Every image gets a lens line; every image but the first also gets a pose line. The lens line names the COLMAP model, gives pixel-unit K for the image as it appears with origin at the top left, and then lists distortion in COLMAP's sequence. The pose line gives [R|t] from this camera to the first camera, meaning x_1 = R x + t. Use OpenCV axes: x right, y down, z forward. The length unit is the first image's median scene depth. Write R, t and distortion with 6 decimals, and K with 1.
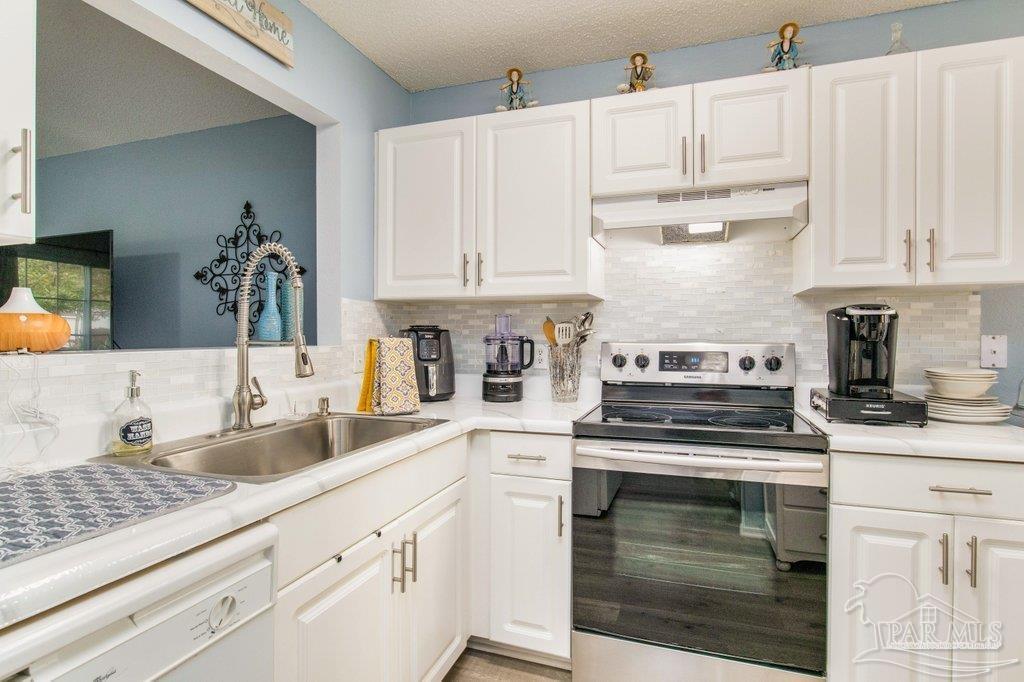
lens RADIAL K [[539.6, 0, 512.0], [0, 539.6, 341.0], [0, 0, 1]] dist [-0.015608, -0.000070]
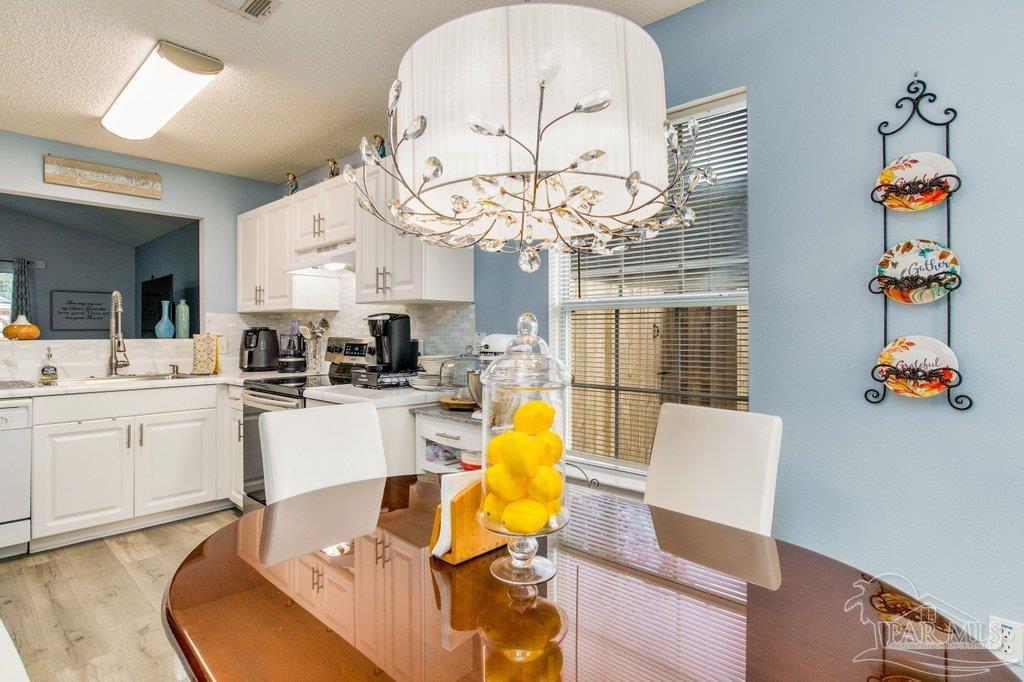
lens RADIAL K [[526.4, 0, 510.6], [0, 526.4, 333.7], [0, 0, 1]] dist [-0.014539, -0.000133]
pose [[0.919278, -0.000879, -0.393608, 1.487563], [-0.003134, 0.999949, -0.009552, 0.005828], [0.393597, 0.010014, 0.919229, -0.260782]]
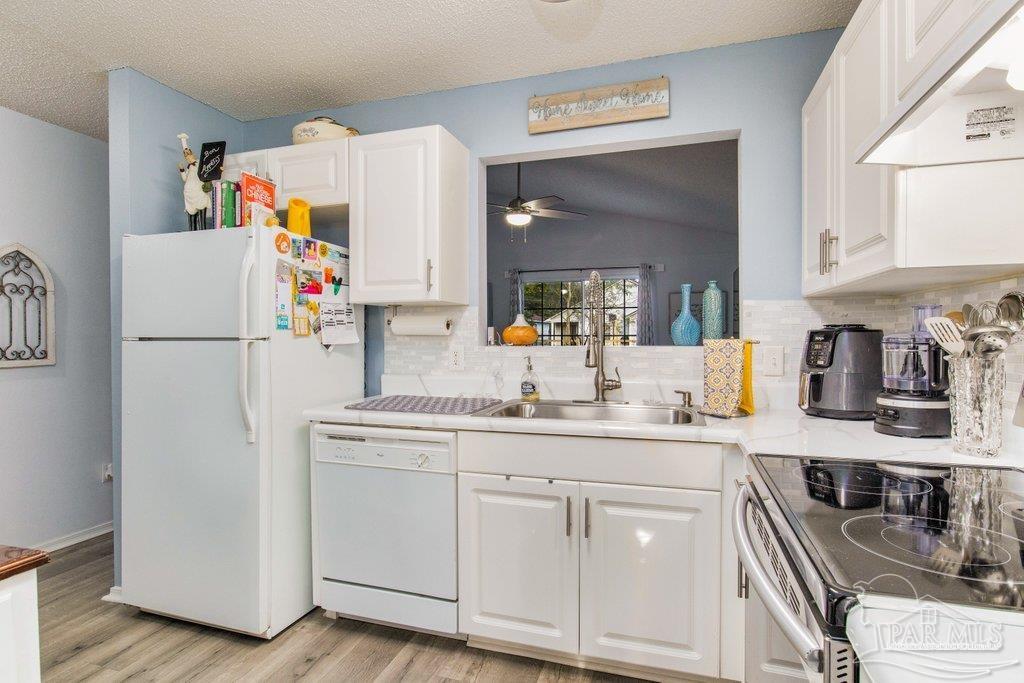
lens RADIAL K [[520.3, 0, 512.0], [0, 520.3, 341.5], [0, 0, 1]] dist [-0.021660, 0.000319]
pose [[0.018708, 0.009110, -0.999783, 0.727210], [-0.007988, 0.999928, 0.008962, -0.007301], [0.999793, 0.007819, 0.018780, 0.599343]]
